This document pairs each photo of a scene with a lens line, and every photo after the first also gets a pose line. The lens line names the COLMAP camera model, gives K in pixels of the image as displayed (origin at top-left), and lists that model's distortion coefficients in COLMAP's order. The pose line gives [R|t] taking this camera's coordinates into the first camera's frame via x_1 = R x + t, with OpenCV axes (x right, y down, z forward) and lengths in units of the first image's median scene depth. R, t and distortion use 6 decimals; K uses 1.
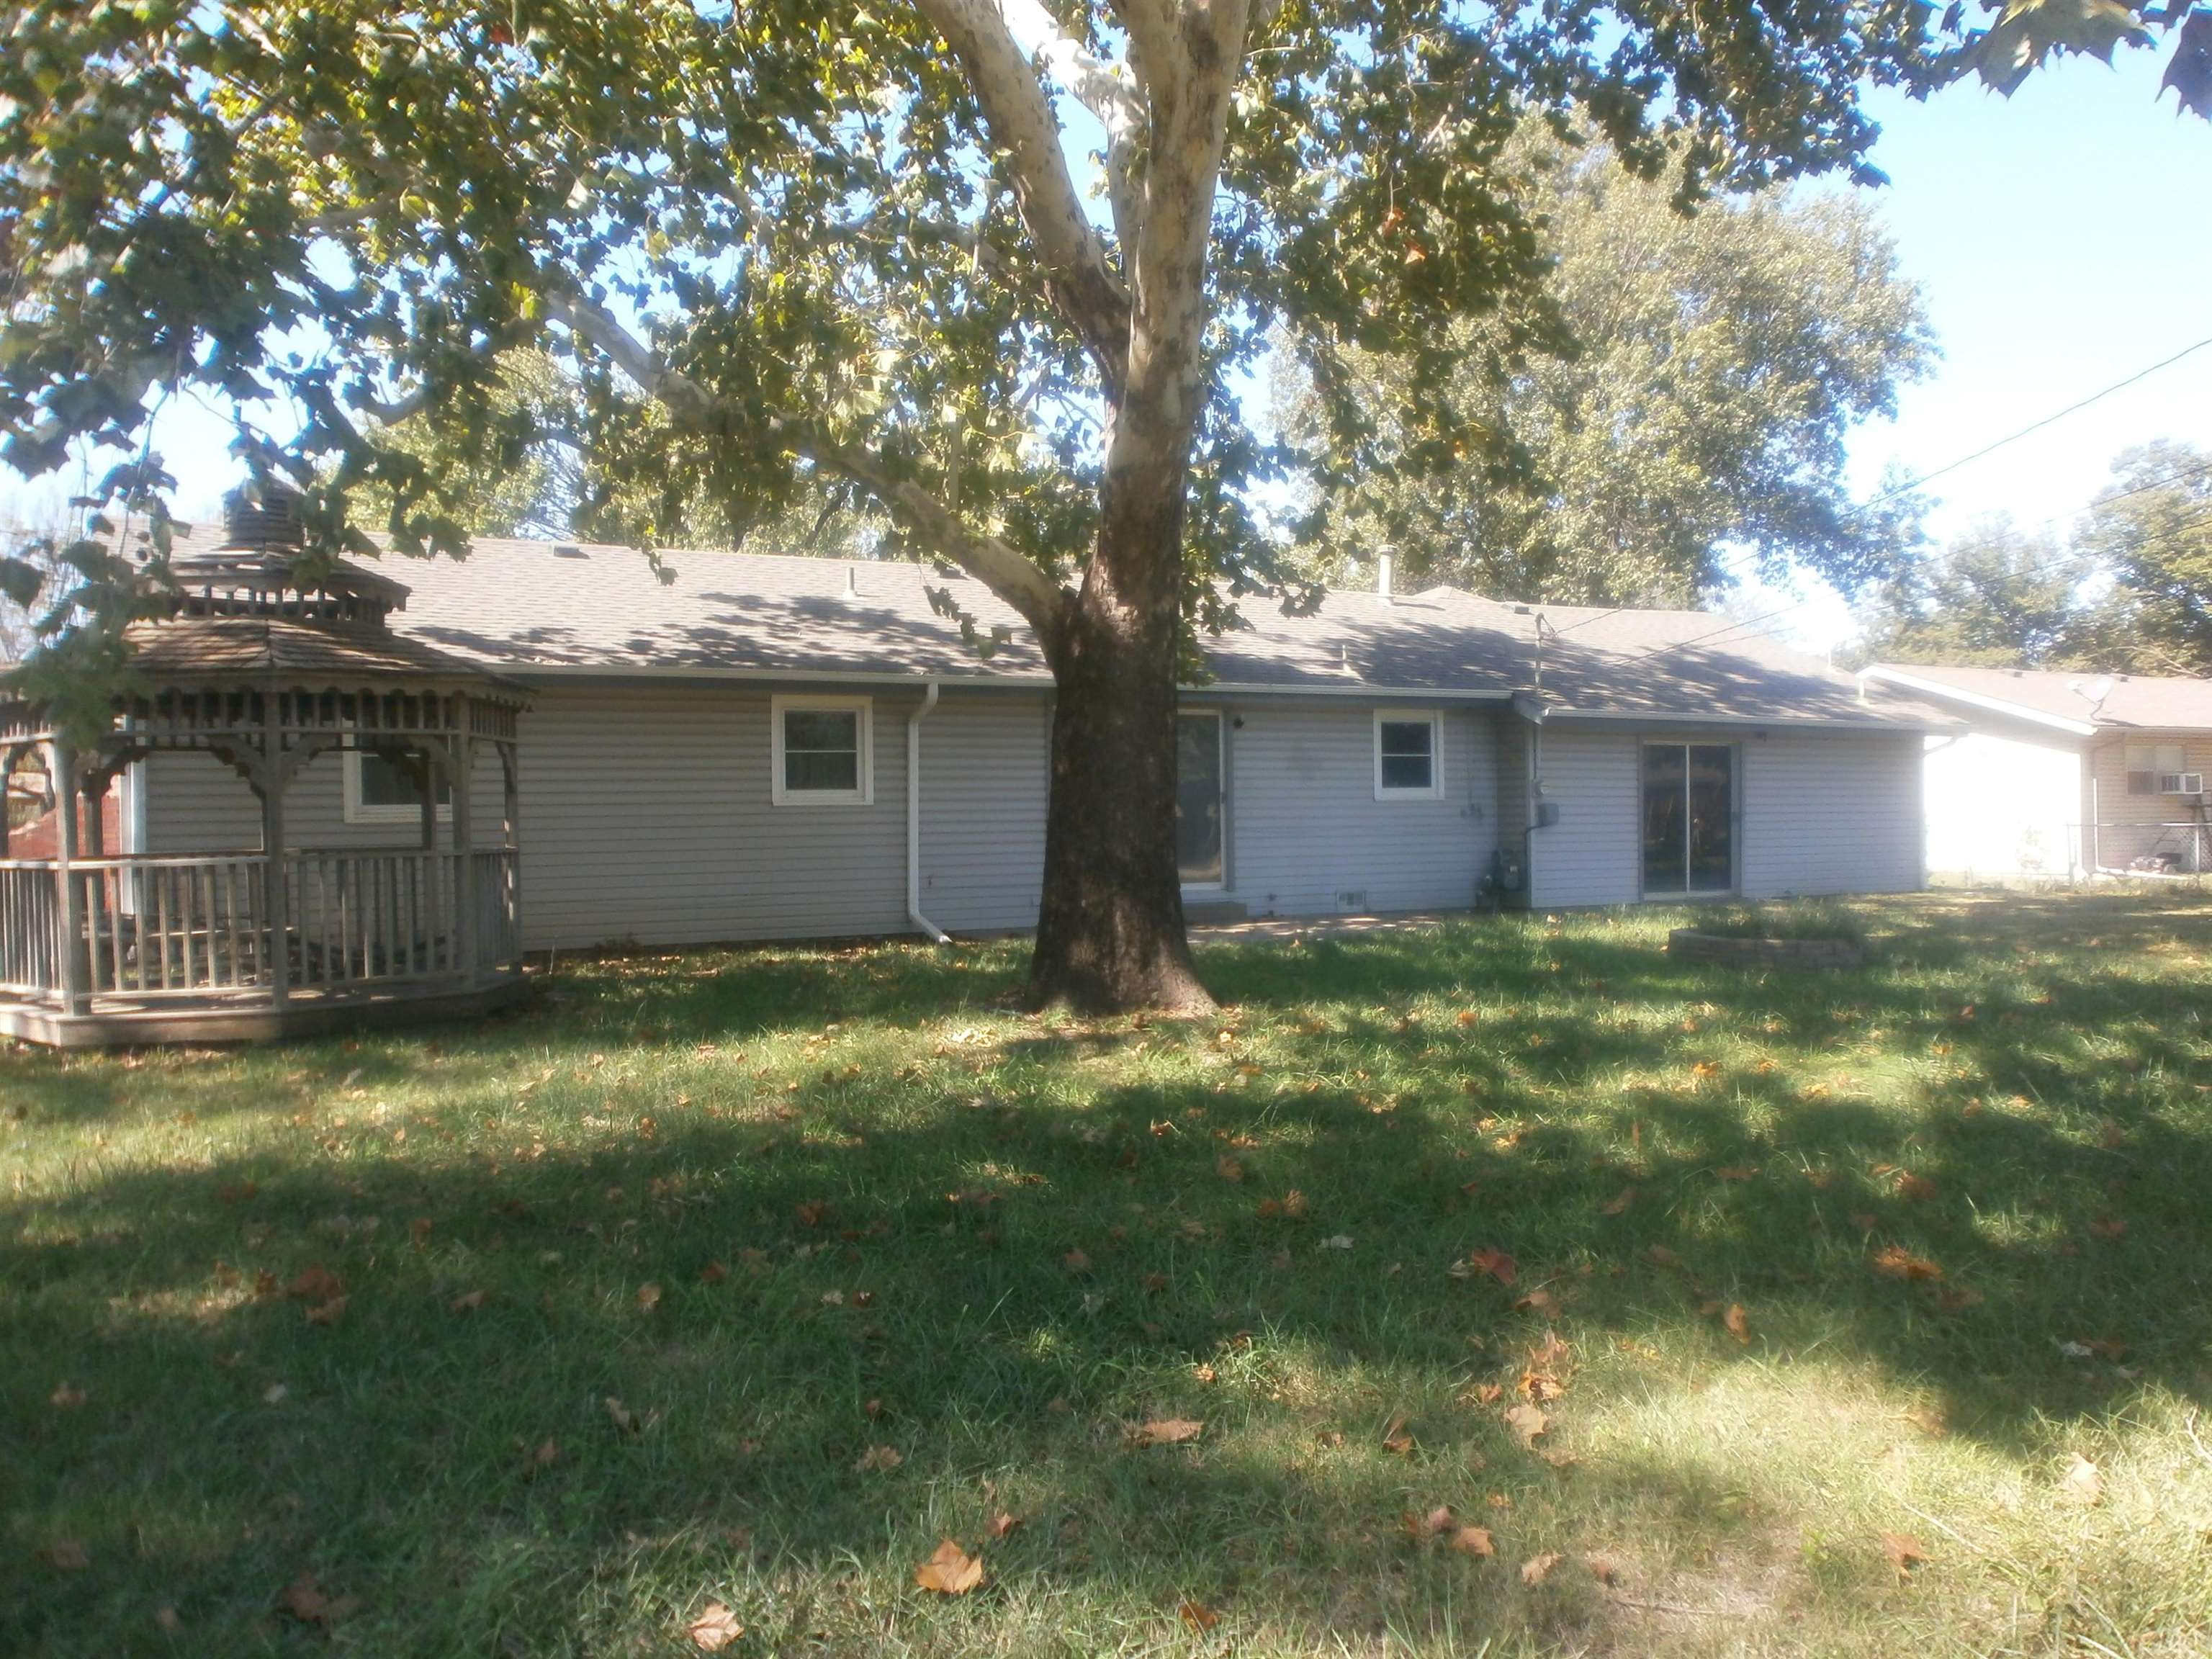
lens RADIAL K [[1729.2, 0, 1106.0], [0, 1729.2, 829.5], [0, 0, 1]] dist [0.005210, 0.003527]
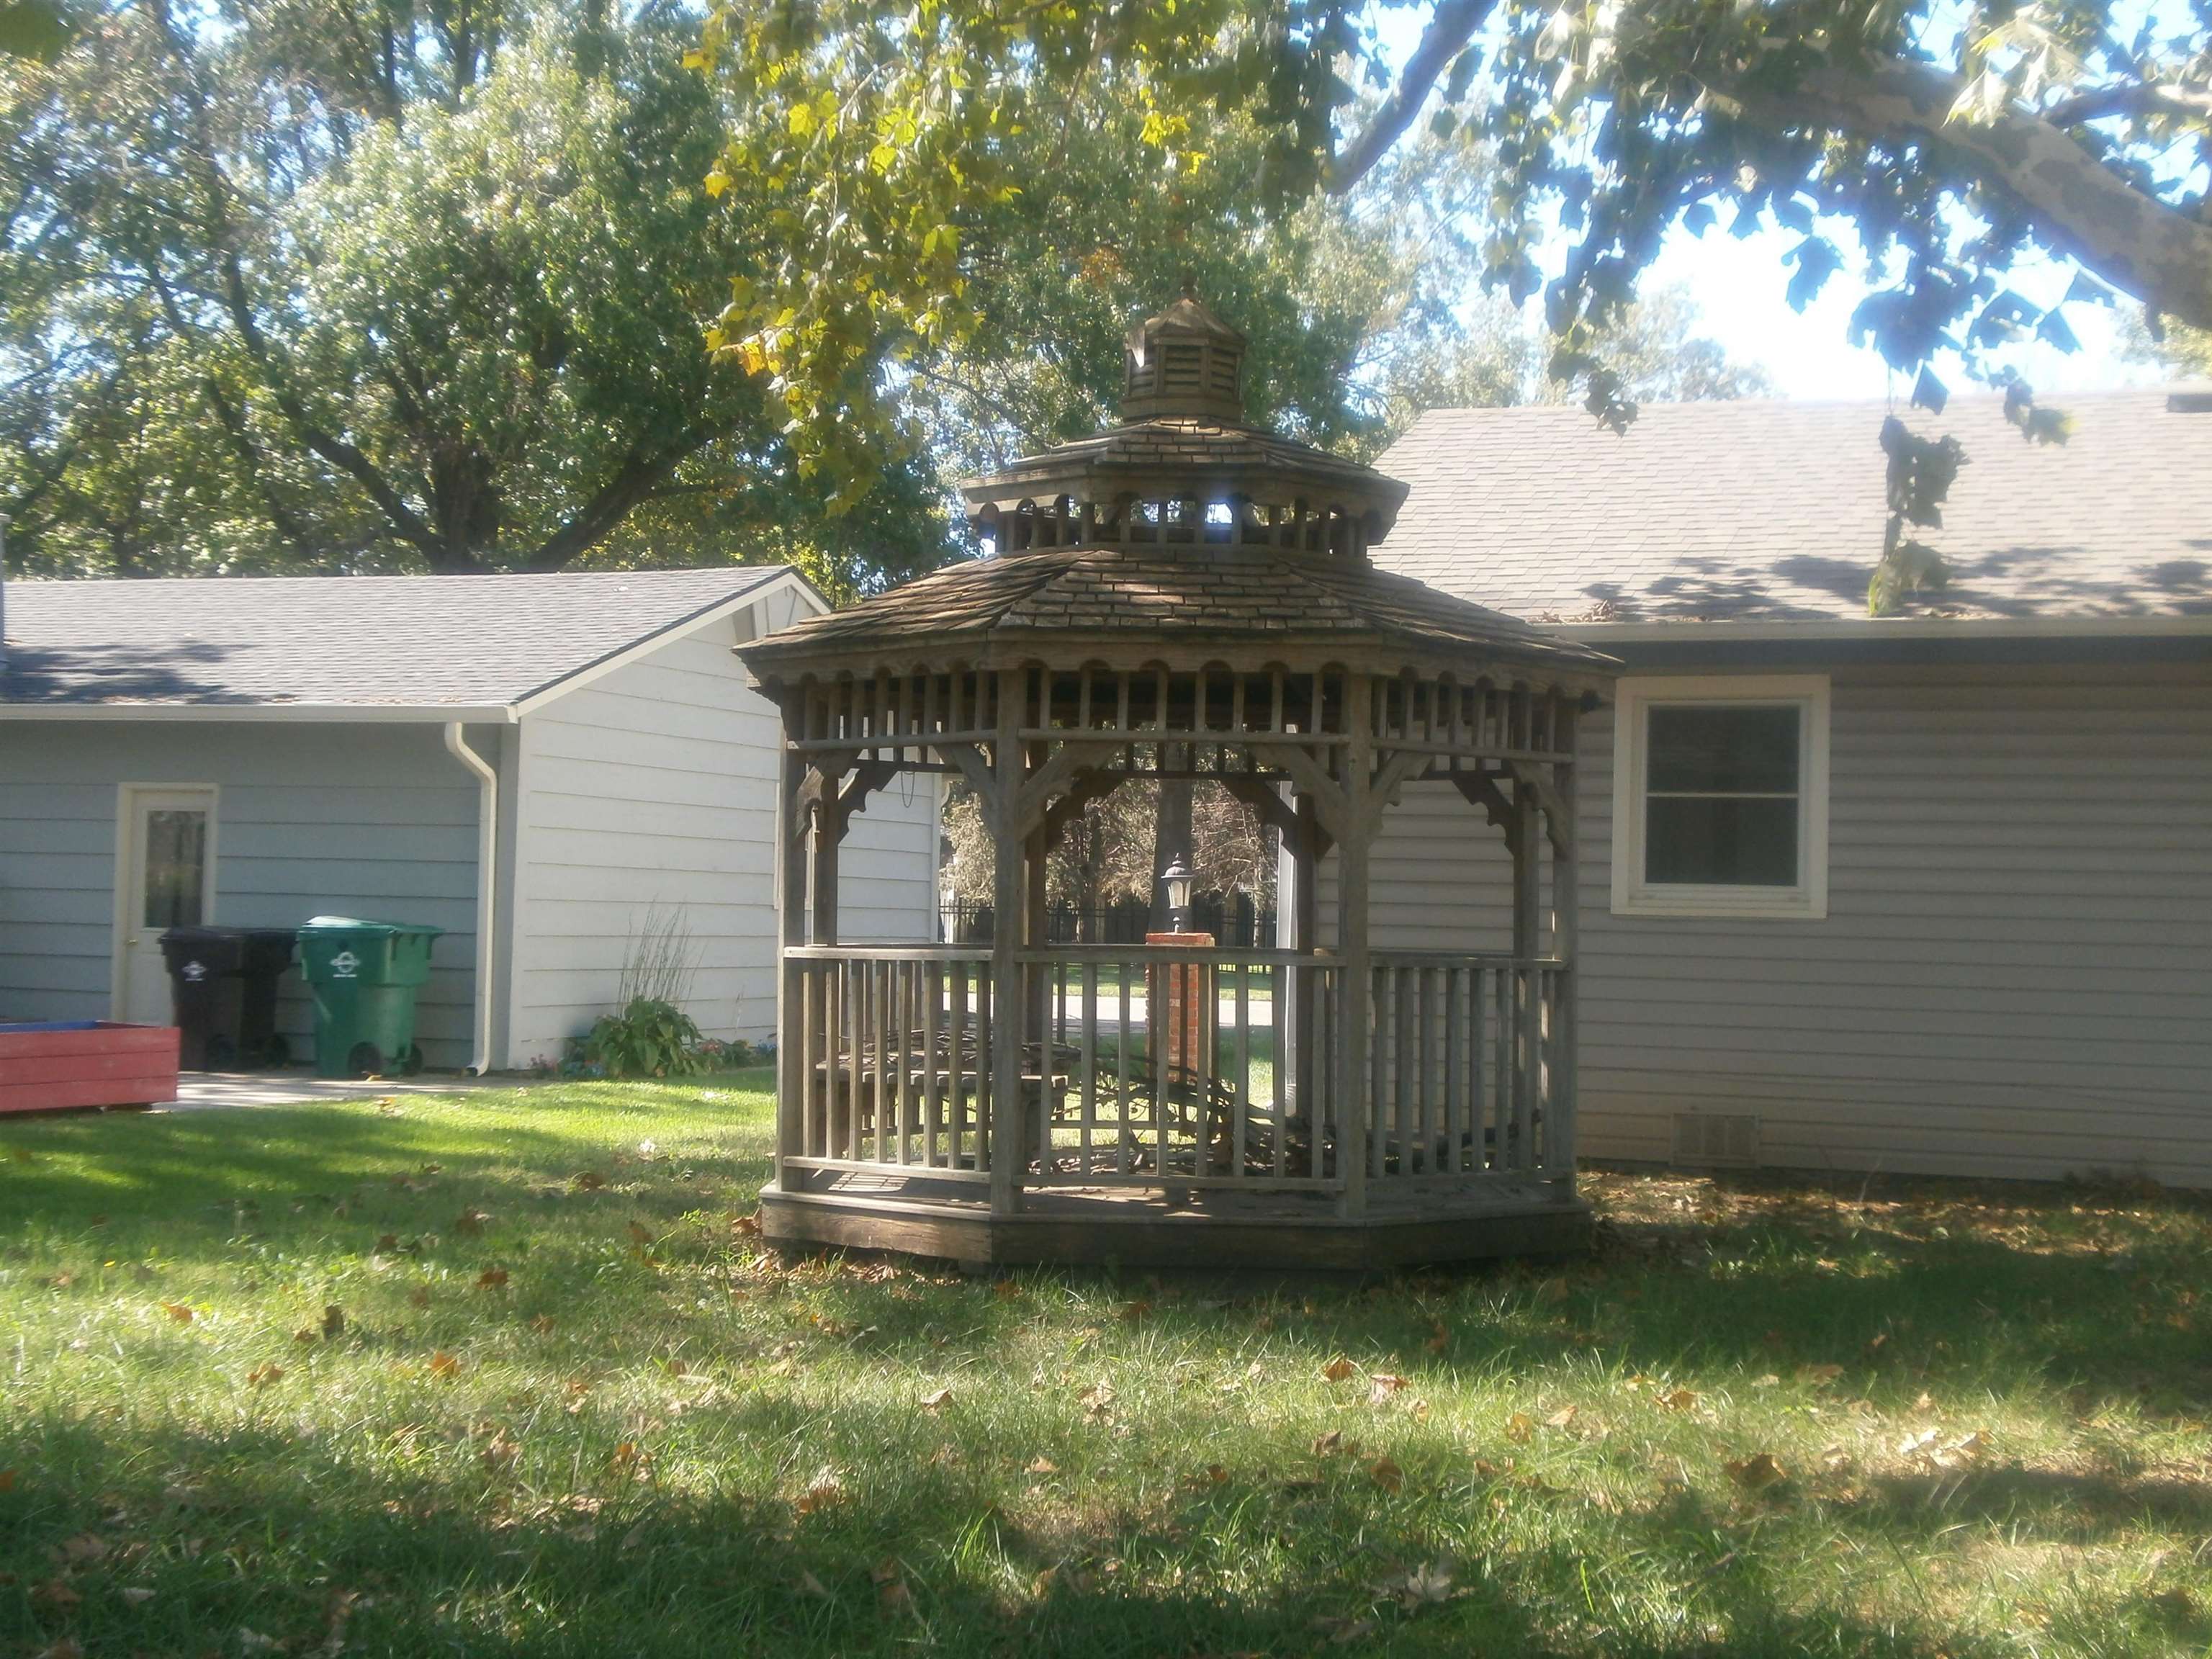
lens RADIAL K [[2970.1, 0, 1106.0], [0, 2970.1, 829.5], [0, 0, 1]] dist [0.001016, 0.004040]
pose [[0.616073, 0.030287, -0.787106, 0.285591], [-0.051715, 0.998660, -0.002050, -0.023541], [0.785989, 0.041968, 0.616814, 0.349189]]
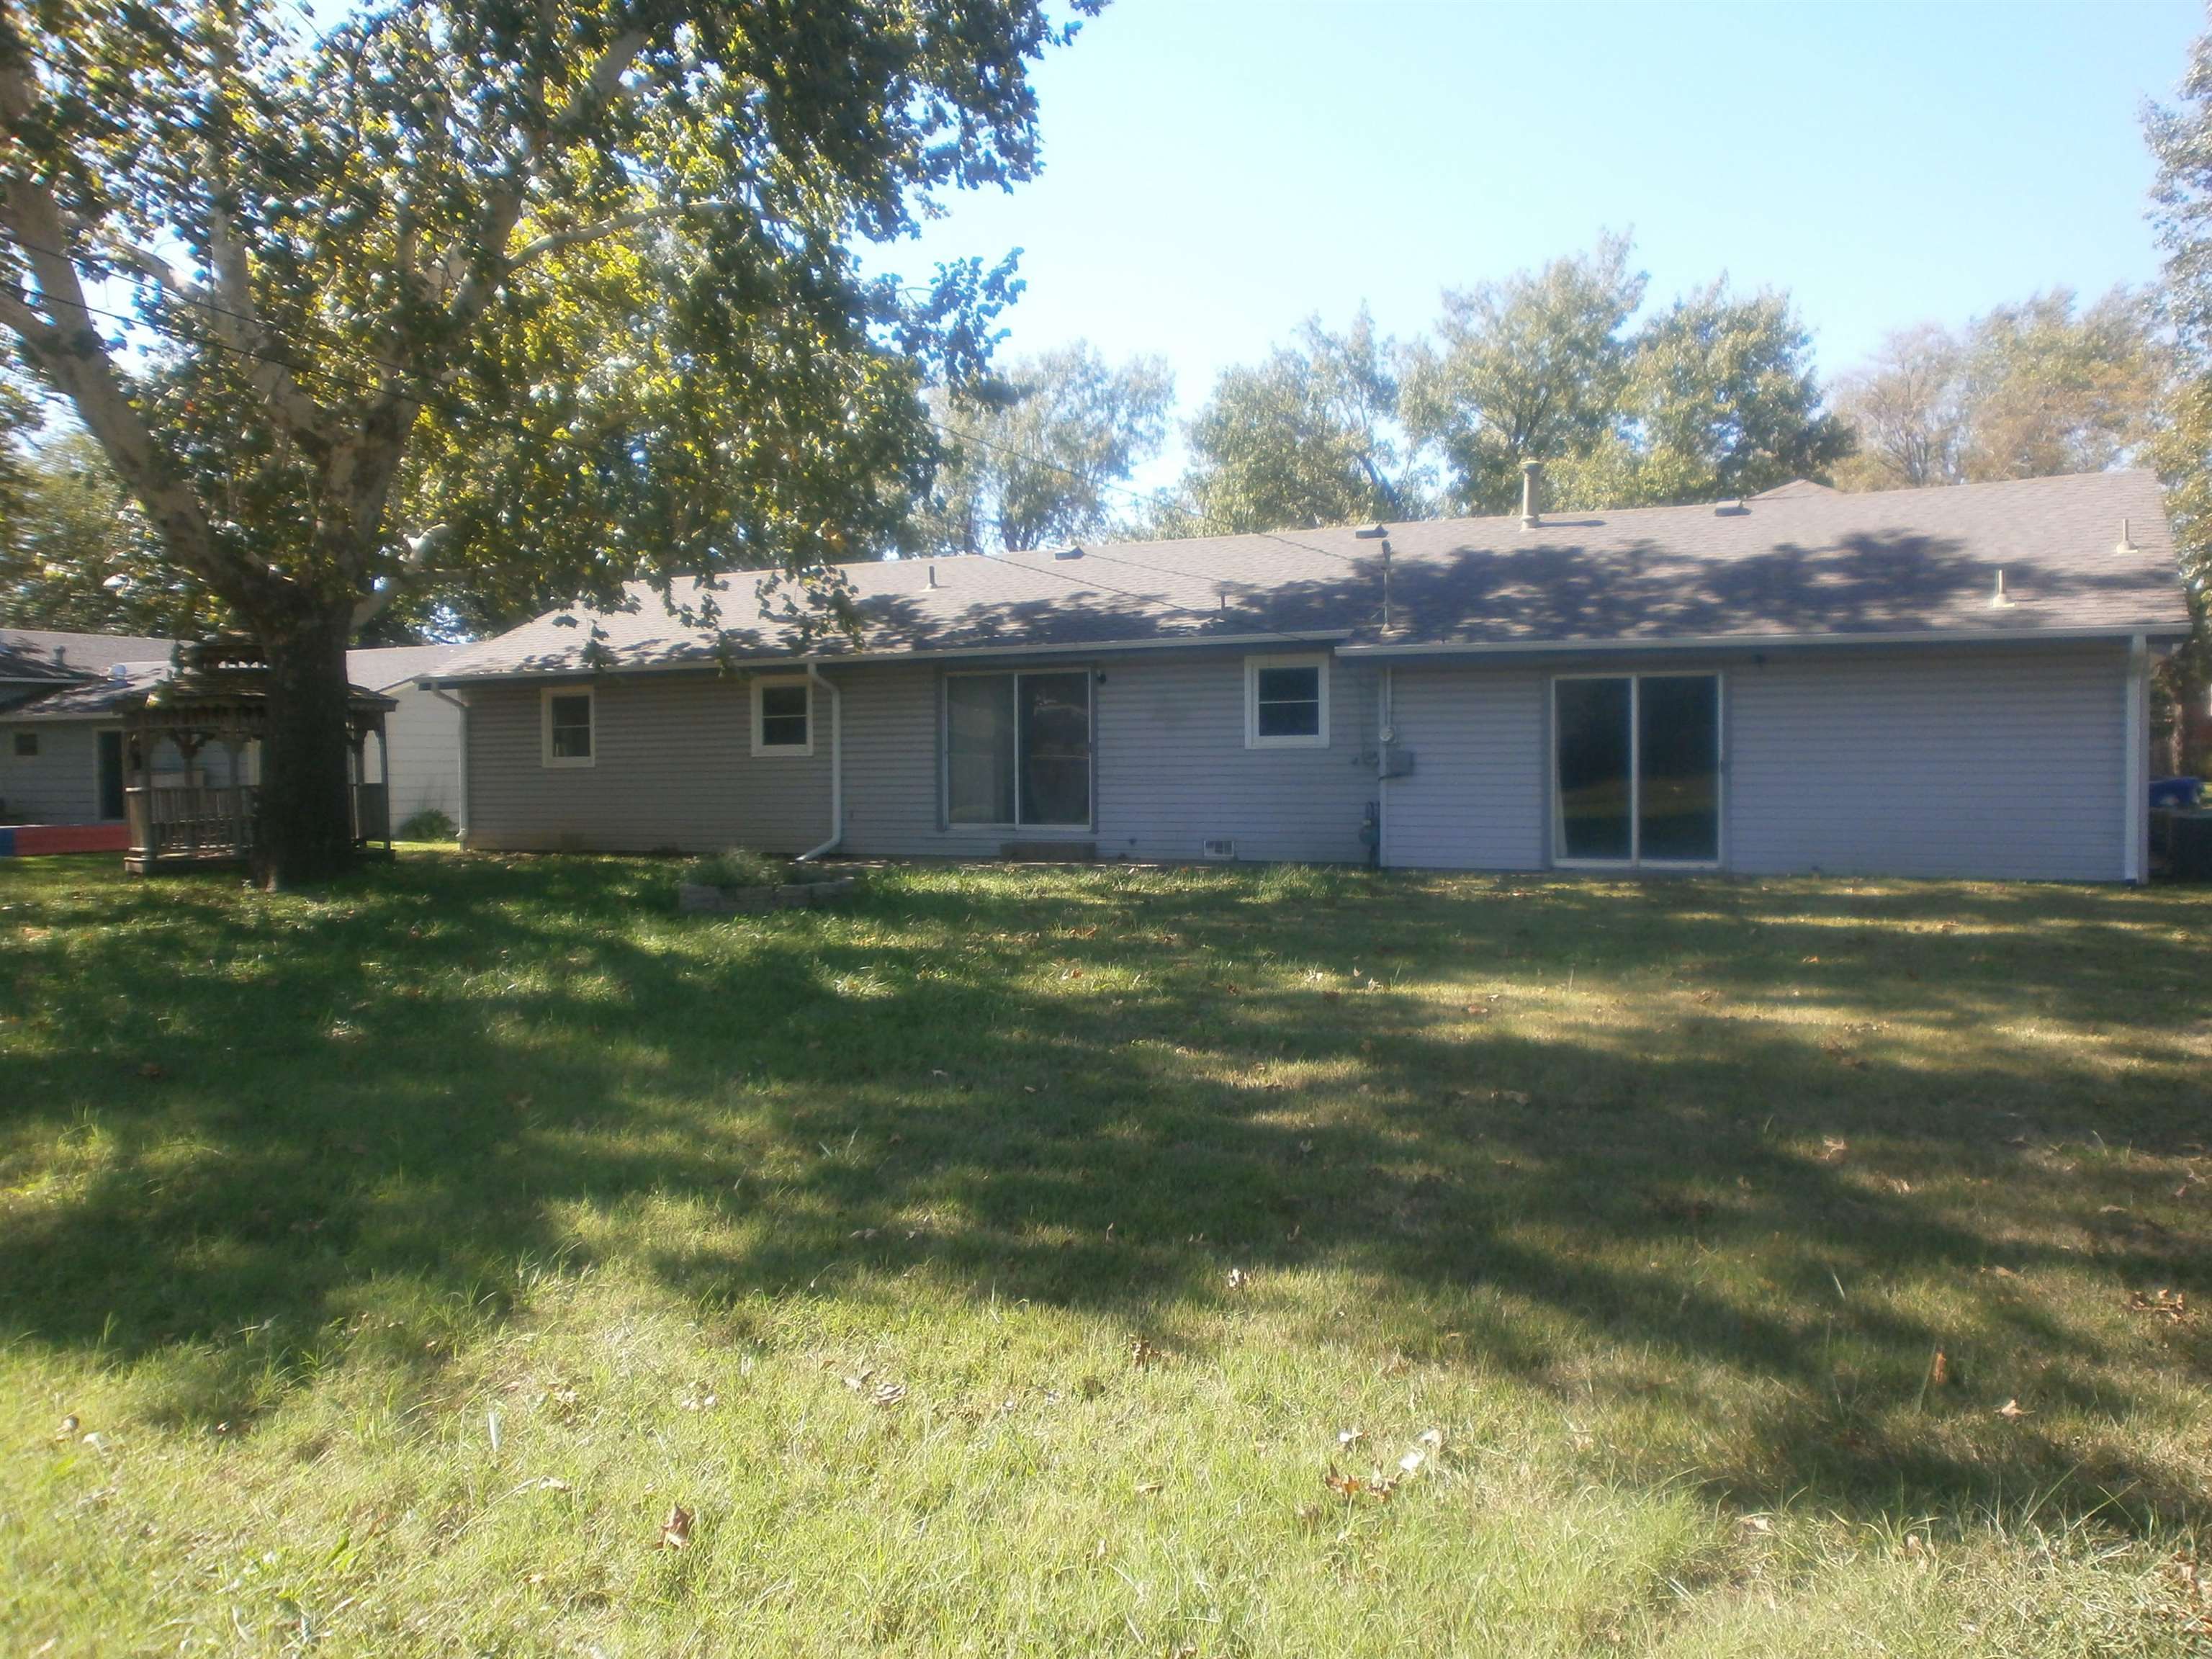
lens RADIAL K [[1729.2, 0, 1106.0], [0, 1729.2, 829.5], [0, 0, 1]] dist [0.005210, 0.003527]
pose [[0.501390, 0.039130, -0.864336, 1.028286], [-0.002683, 0.999042, 0.043672, -0.014062], [0.865217, -0.019577, 0.501015, 0.443499]]
